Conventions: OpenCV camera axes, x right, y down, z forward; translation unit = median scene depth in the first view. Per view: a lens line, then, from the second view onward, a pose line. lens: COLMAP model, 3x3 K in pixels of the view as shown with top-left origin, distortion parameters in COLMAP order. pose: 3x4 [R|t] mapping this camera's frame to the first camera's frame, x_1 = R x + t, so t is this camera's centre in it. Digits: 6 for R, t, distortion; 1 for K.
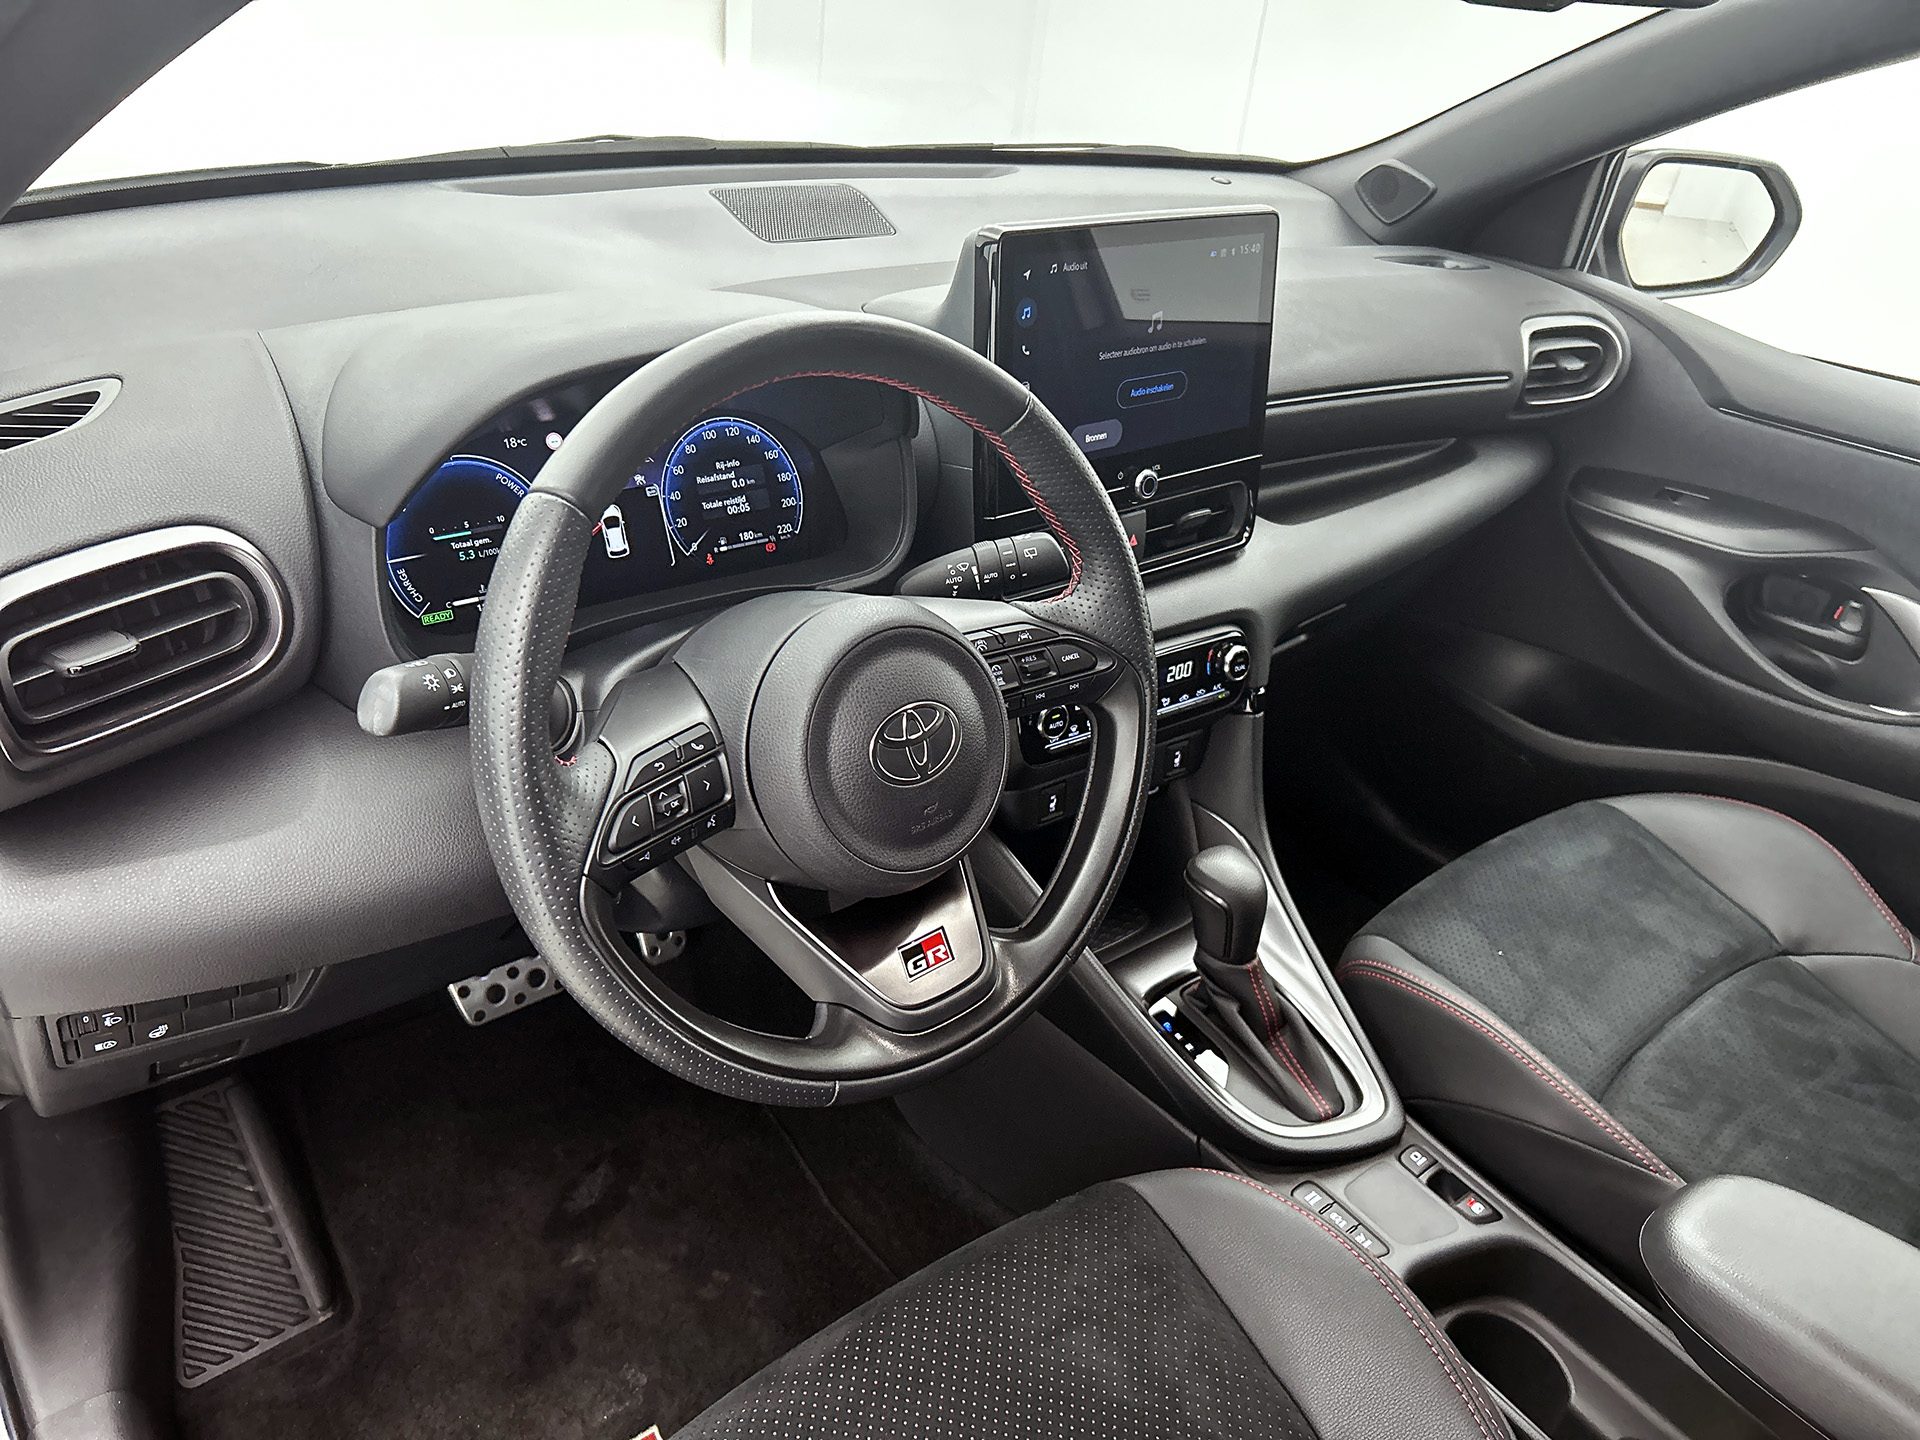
lens RADIAL K [[1408.0, 0, 975.9], [0, 1408.0, 722.3], [0, 0, 1]] dist [0.009836, -0.006708]
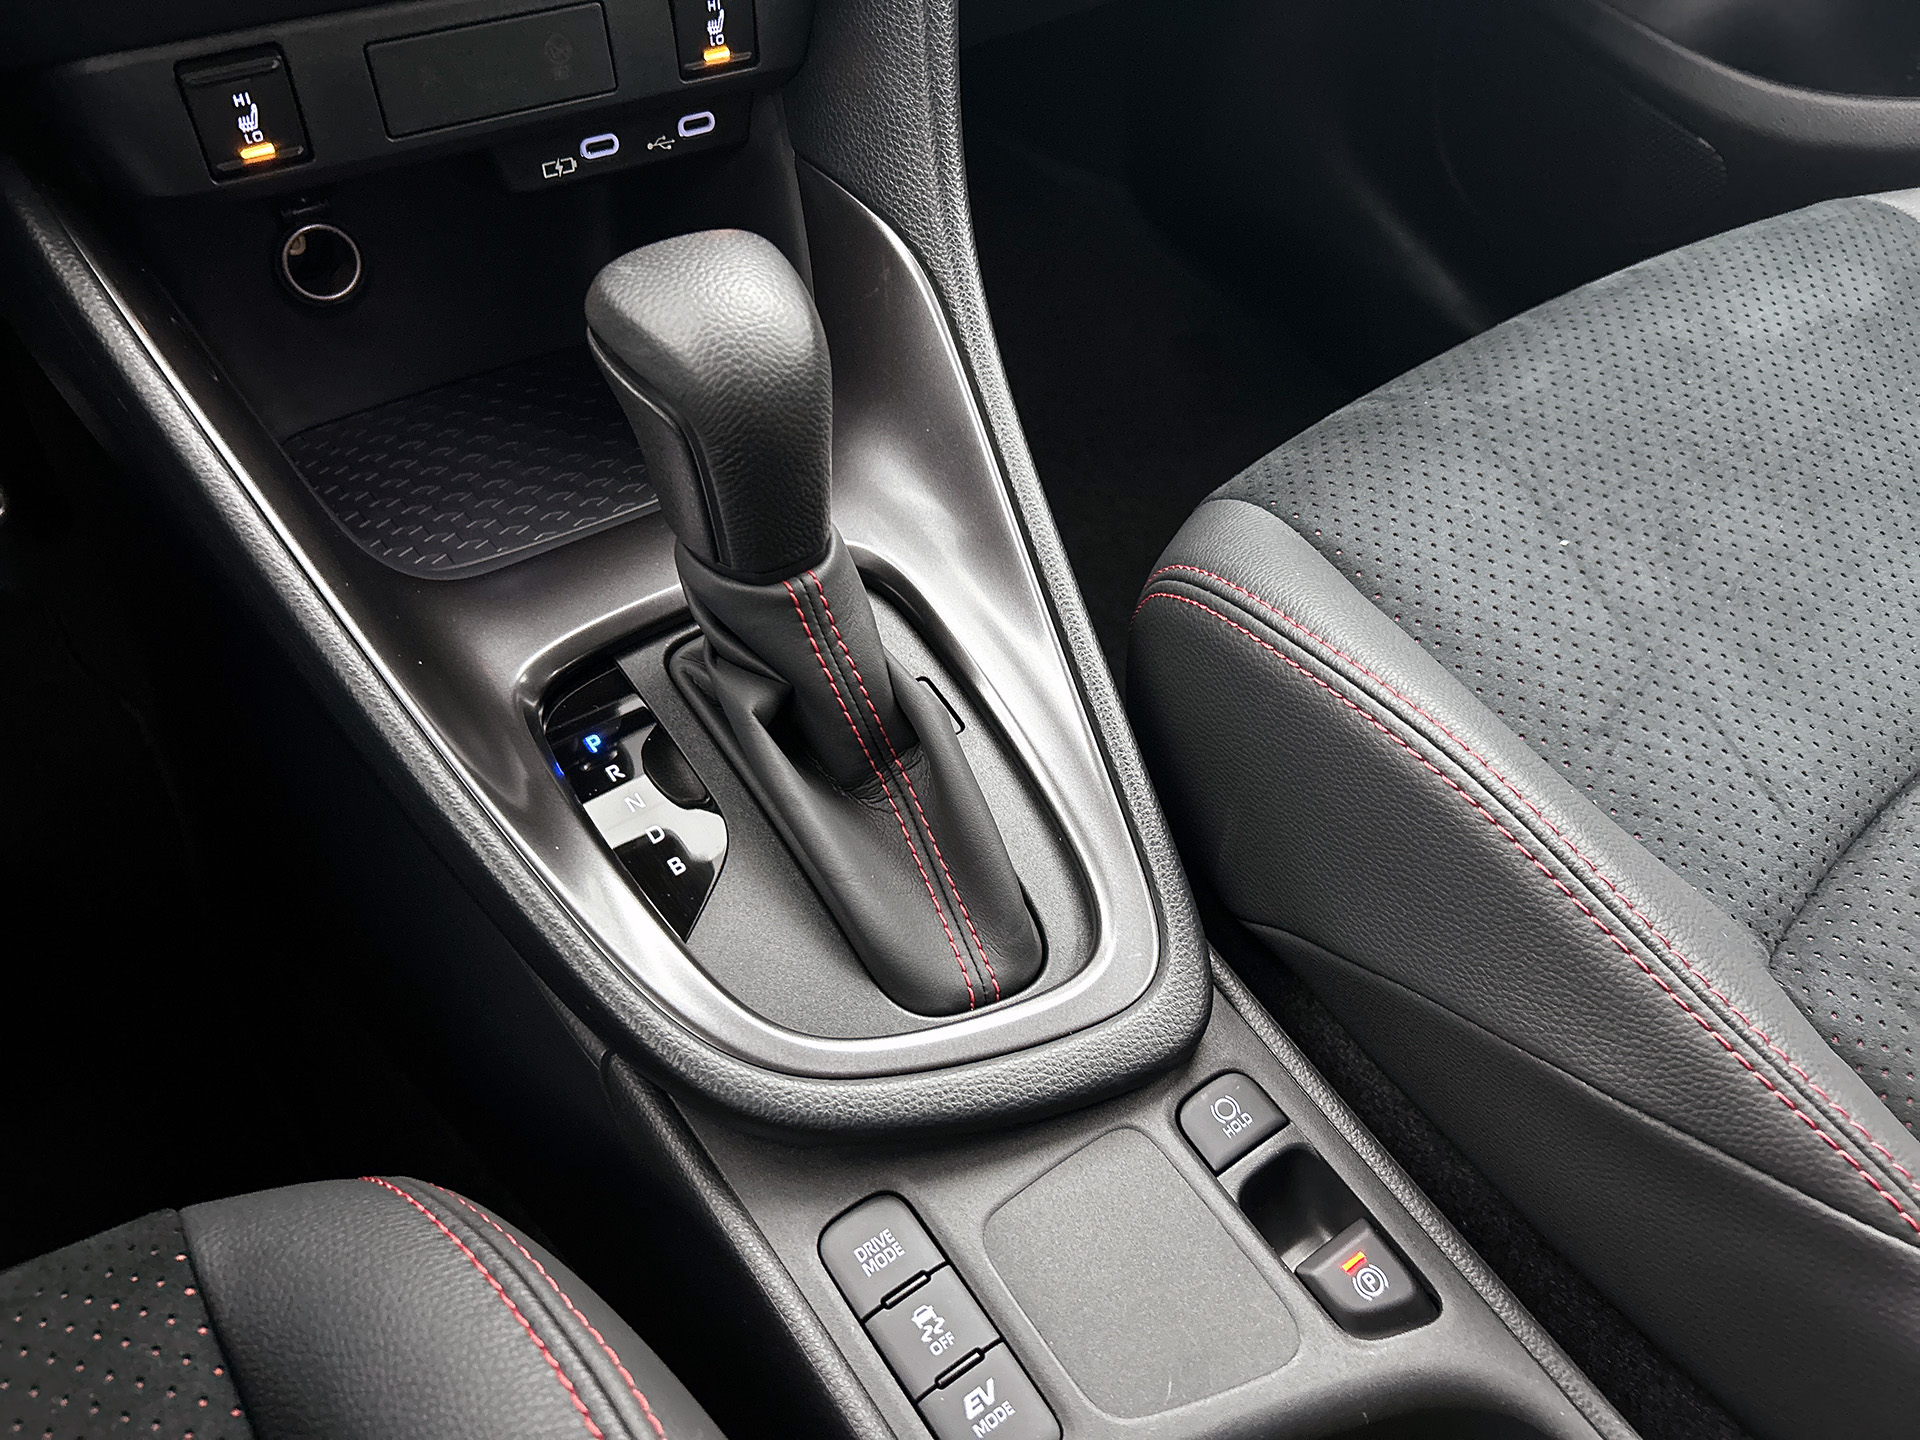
lens RADIAL K [[1455.4, 0, 966.3], [0, 1455.4, 699.2], [0, 0, 1]] dist [0.058411, -0.084254]
pose [[0.995825, 0.014591, -0.090112, 0.274111], [0.011523, 0.959154, 0.282651, 0.098876], [0.090556, -0.282509, 0.954981, 0.655252]]
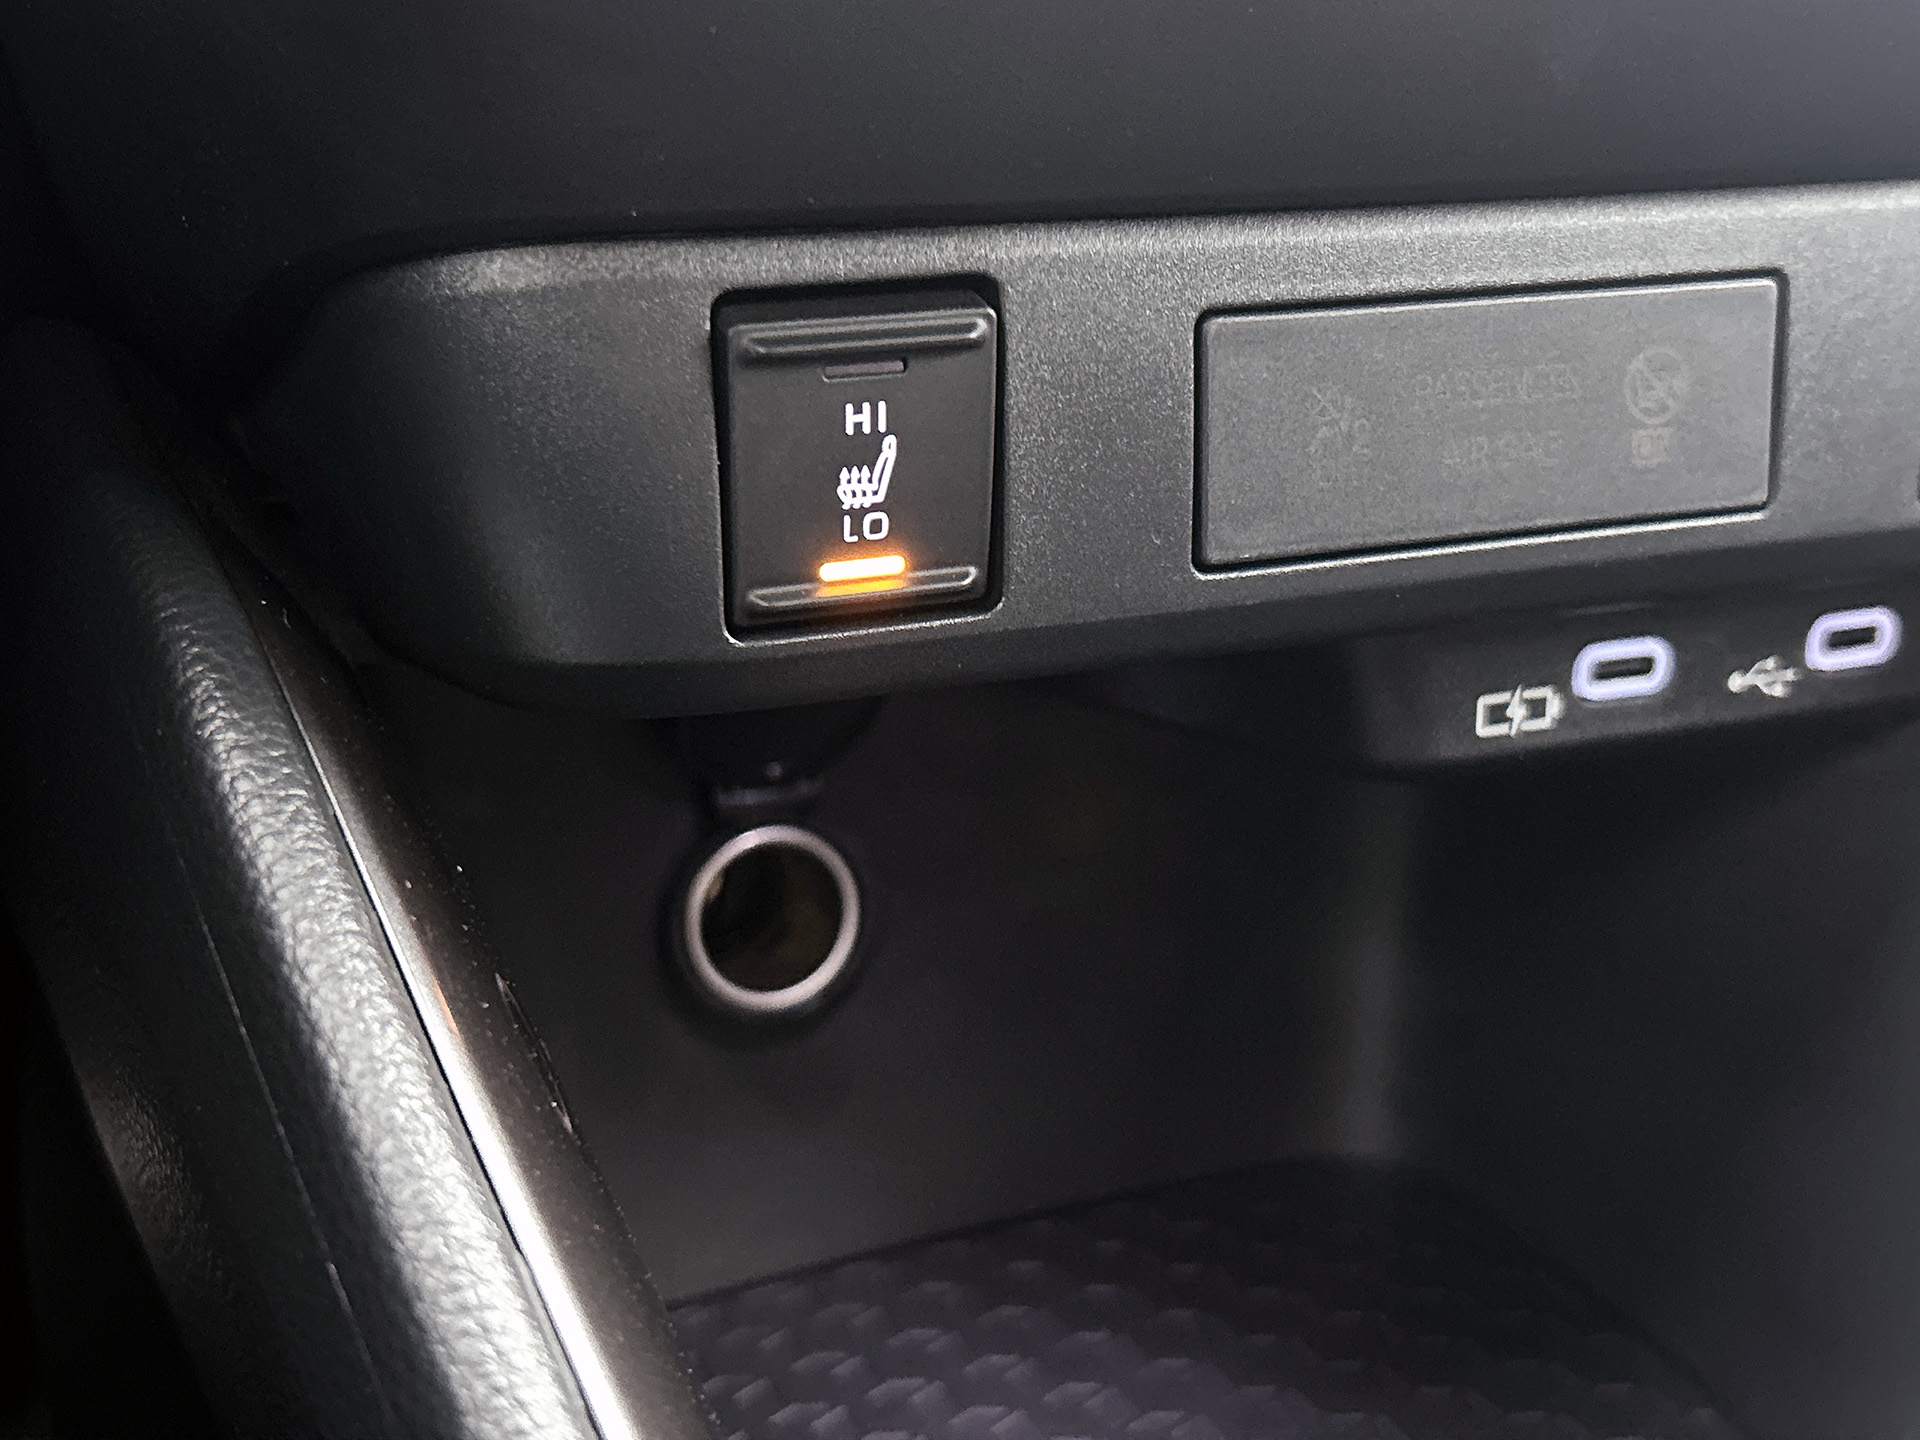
lens RADIAL K [[2368.0, 0, 1021.4], [0, 2368.0, 762.4], [0, 0, 1]] dist [0.059793, -0.010827]
pose [[0.960367, 0.050459, -0.274134, 0.128337], [-0.080198, 0.991913, -0.098376, 0.105074], [0.266953, 0.116462, 0.956646, 0.844774]]
